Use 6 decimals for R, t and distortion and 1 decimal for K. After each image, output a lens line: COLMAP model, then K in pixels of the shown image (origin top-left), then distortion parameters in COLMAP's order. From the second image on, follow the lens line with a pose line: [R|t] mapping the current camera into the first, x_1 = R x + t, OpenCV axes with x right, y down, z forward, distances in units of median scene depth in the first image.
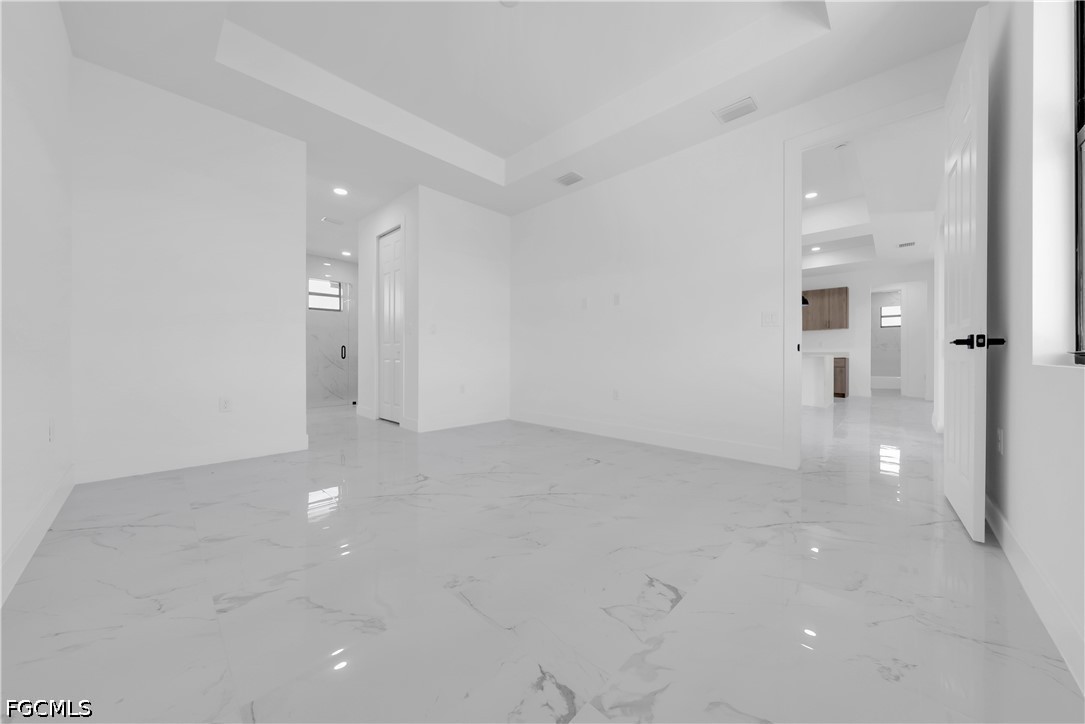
lens RADIAL K [[377.0, 0, 542.5], [0, 377.0, 362.0], [0, 0, 1]] dist [-0.001333, -0.000107]
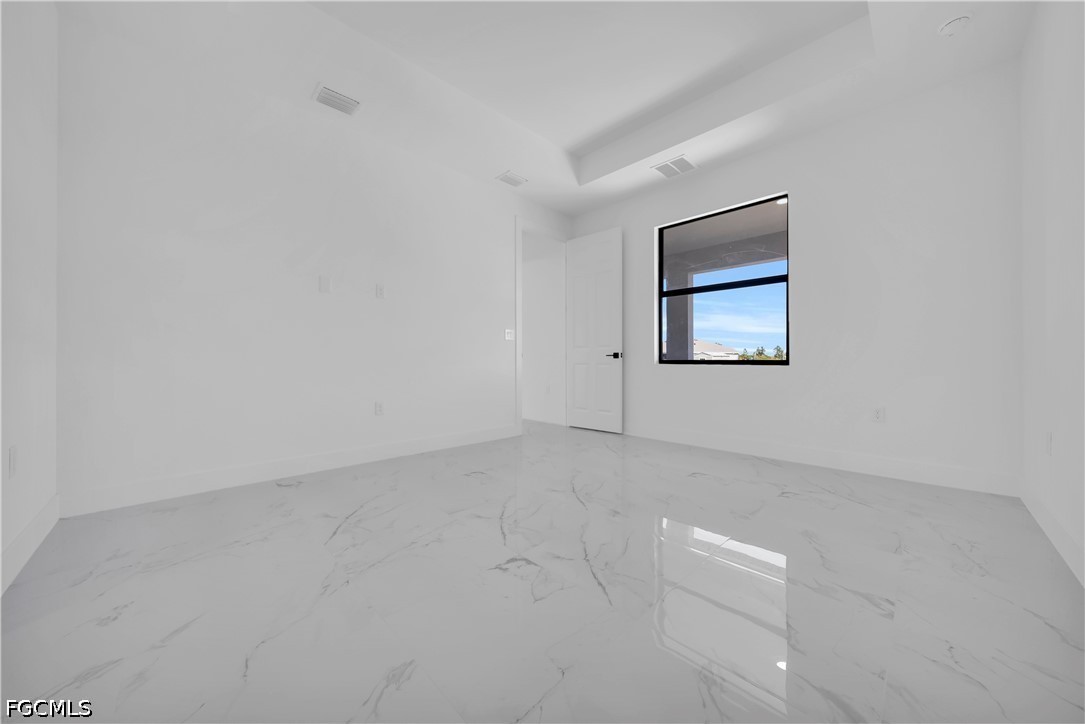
lens RADIAL K [[377.4, 0, 541.7], [0, 377.4, 320.3], [0, 0, 1]] dist [-0.000479, -0.000156]
pose [[0.030983, 0.102626, 0.994237, -1.109994], [0.018449, 0.994487, -0.103227, -0.025129], [-0.999350, 0.021541, 0.028919, 1.061335]]
